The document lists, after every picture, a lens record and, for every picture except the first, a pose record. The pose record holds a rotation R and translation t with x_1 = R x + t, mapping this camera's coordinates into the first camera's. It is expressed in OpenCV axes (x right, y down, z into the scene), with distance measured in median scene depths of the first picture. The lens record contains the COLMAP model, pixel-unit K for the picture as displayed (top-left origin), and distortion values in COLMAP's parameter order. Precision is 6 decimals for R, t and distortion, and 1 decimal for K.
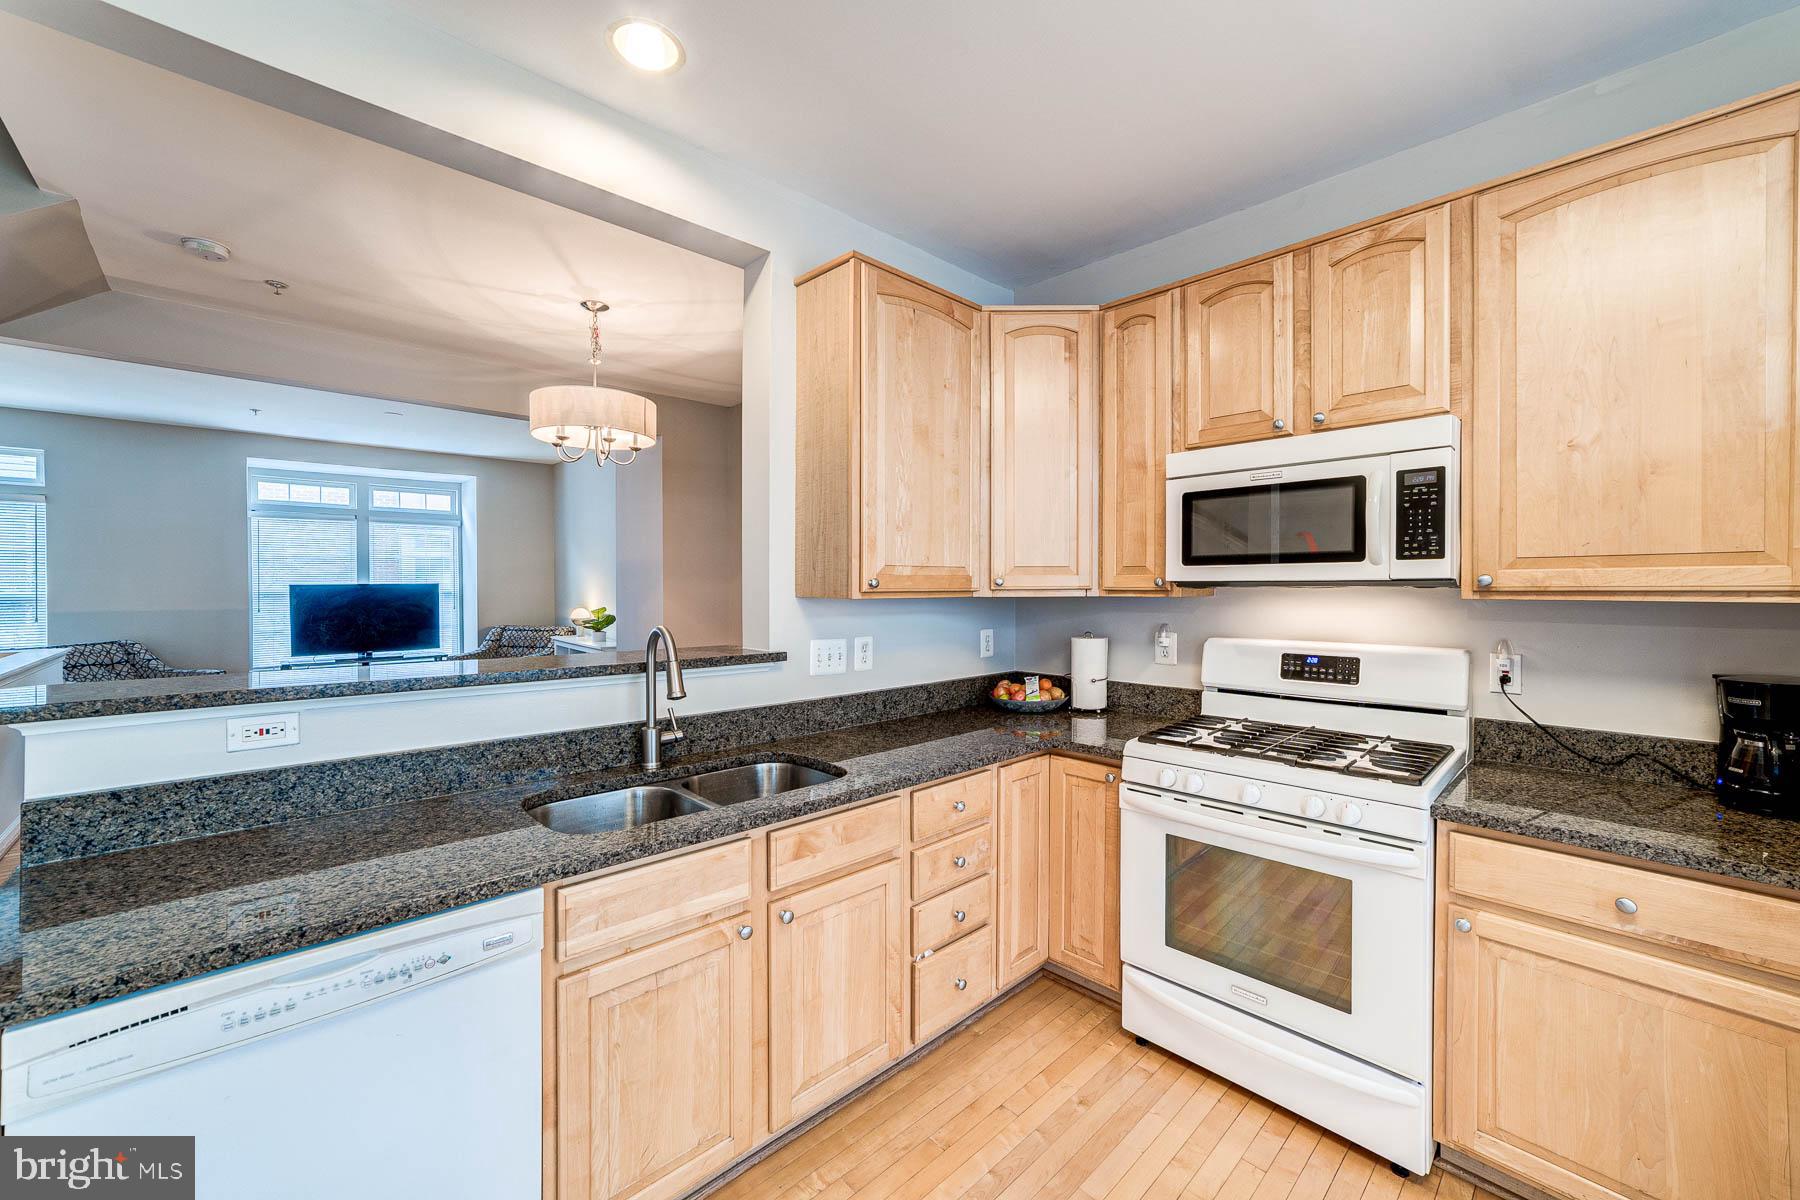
lens RADIAL K [[715.5, 0, 894.4], [0, 715.5, 596.7], [0, 0, 1]] dist [-0.026481, 0.012680]
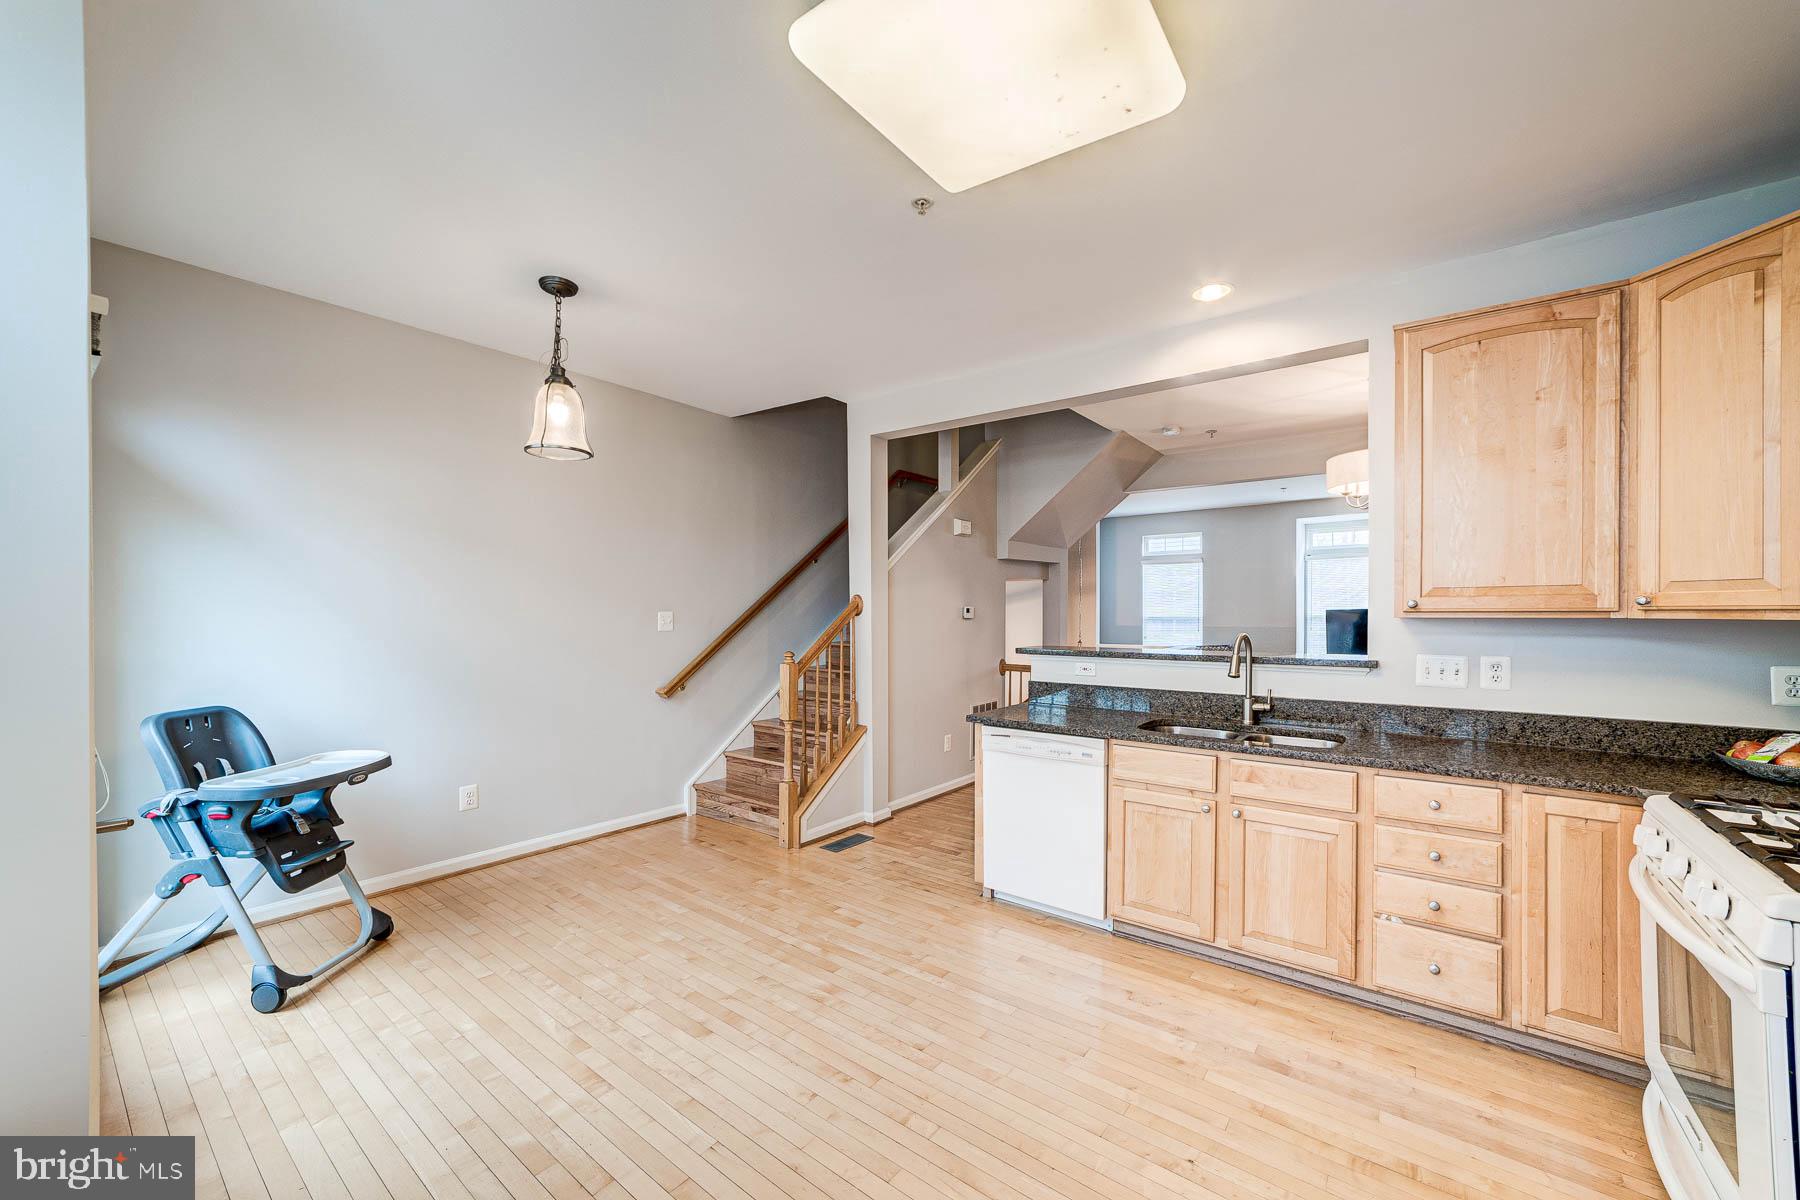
lens RADIAL K [[697.7, 0, 897.7], [0, 697.7, 608.2], [0, 0, 1]] dist [-0.007551, 0.000116]
pose [[0.155946, -0.007744, -0.987735, 0.951187], [-0.009633, 0.999910, -0.009360, 0.005376], [0.987719, 0.010975, 0.155857, 0.003941]]
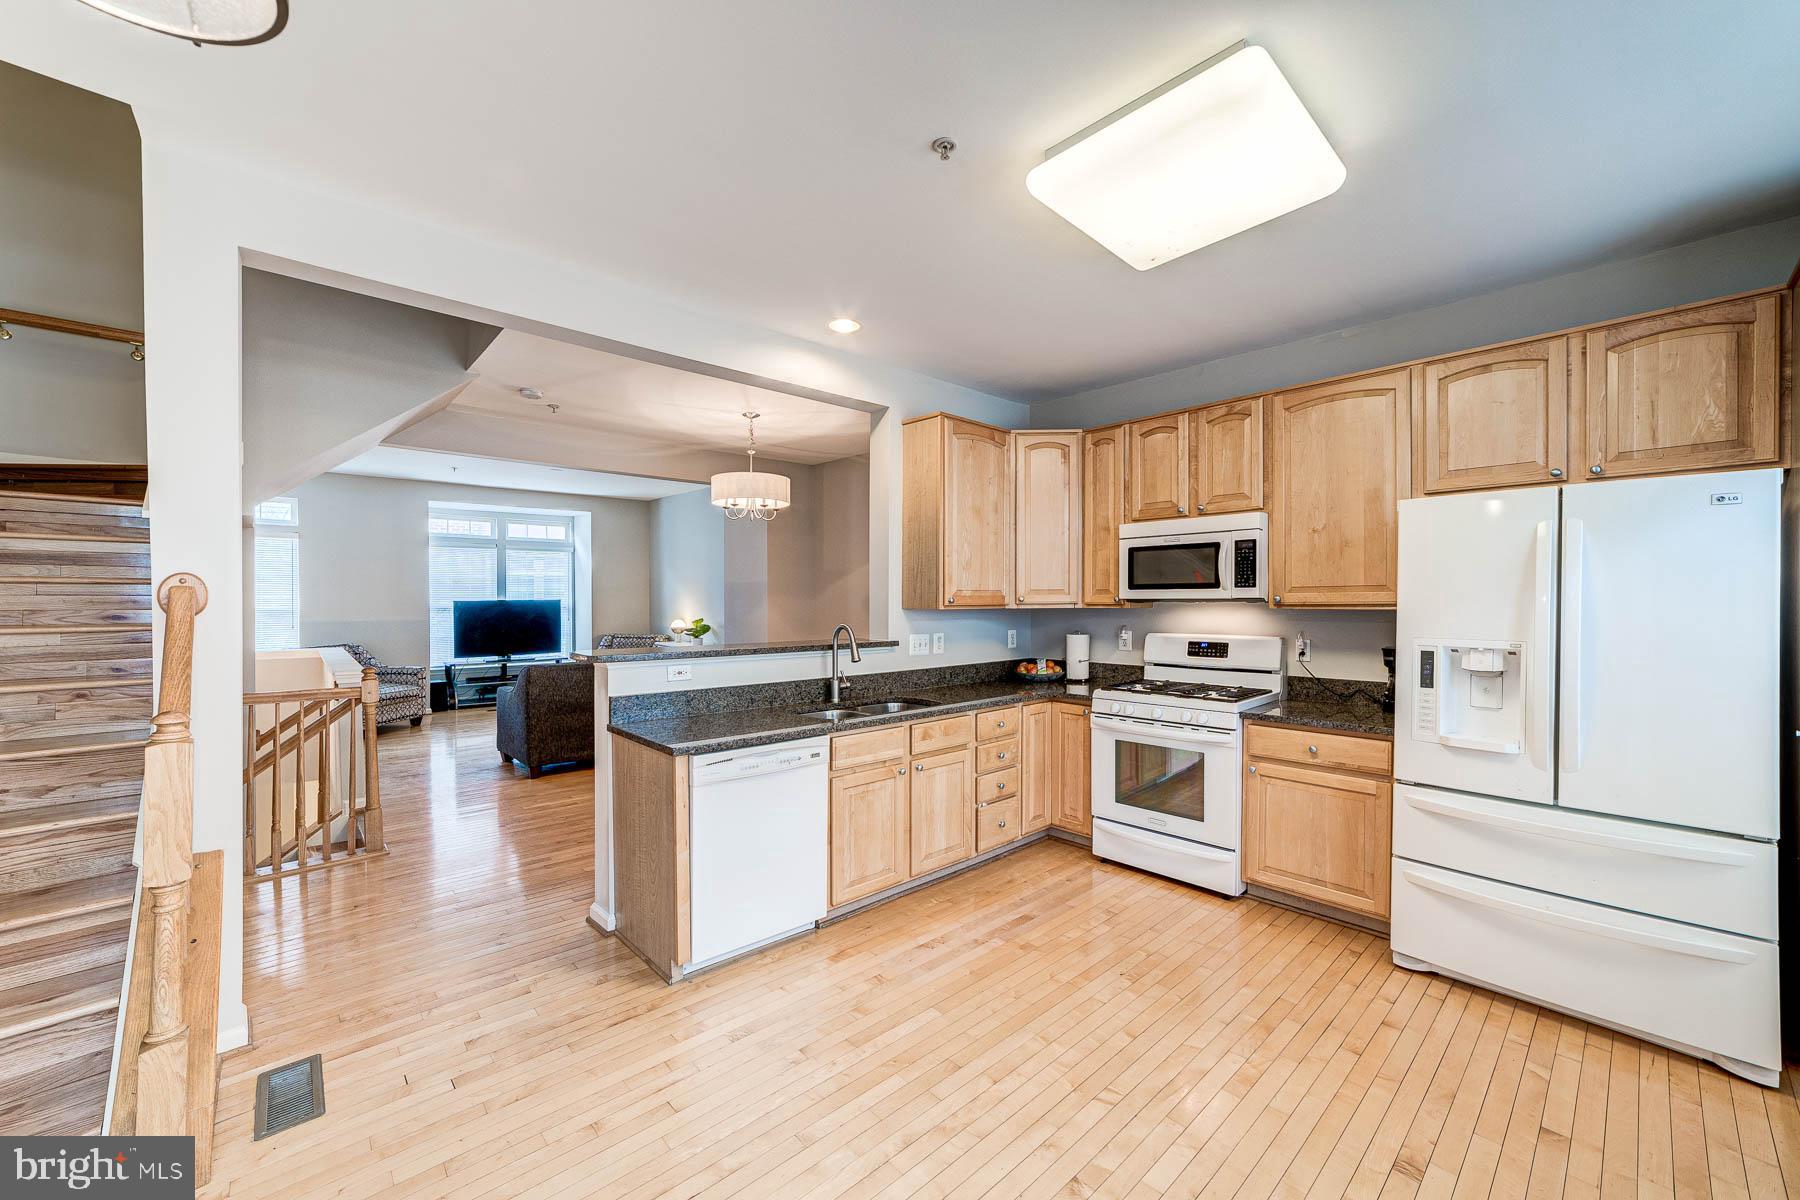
lens RADIAL K [[707.6, 0, 929.3], [0, 707.6, 617.7], [0, 0, 1]] dist [-0.009691, 0.000115]
pose [[0.999535, -0.003000, 0.030330, -0.136452], [0.002663, 0.999934, 0.011134, 0.003090], [-0.030362, -0.011048, 0.999478, -0.739113]]
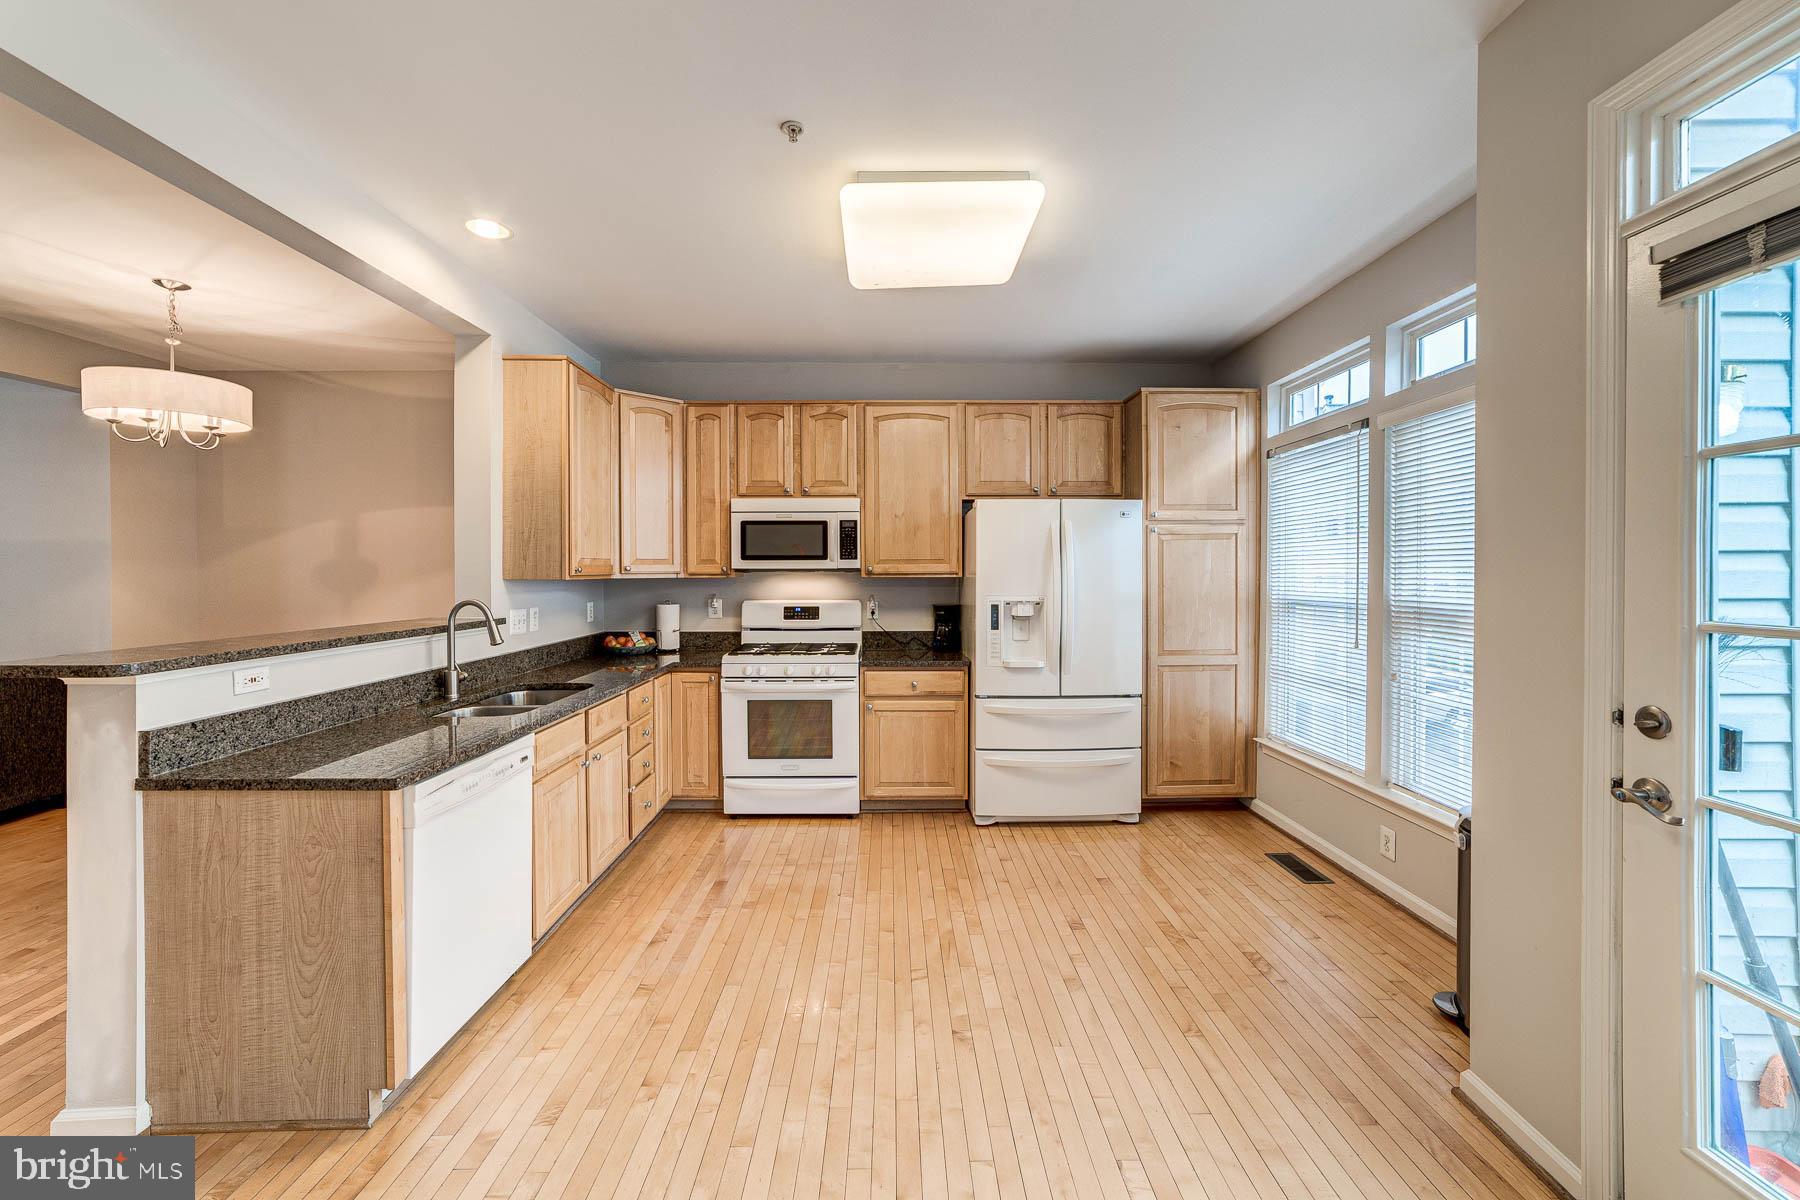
lens RADIAL K [[696.3, 0, 924.7], [0, 696.3, 589.7], [0, 0, 1]] dist [-0.006012, 0.000007]
pose [[0.655021, -0.021857, 0.755295, -0.687957], [0.011380, 0.999754, 0.019062, 0.003320], [-0.755525, -0.003891, 0.655108, -0.570014]]
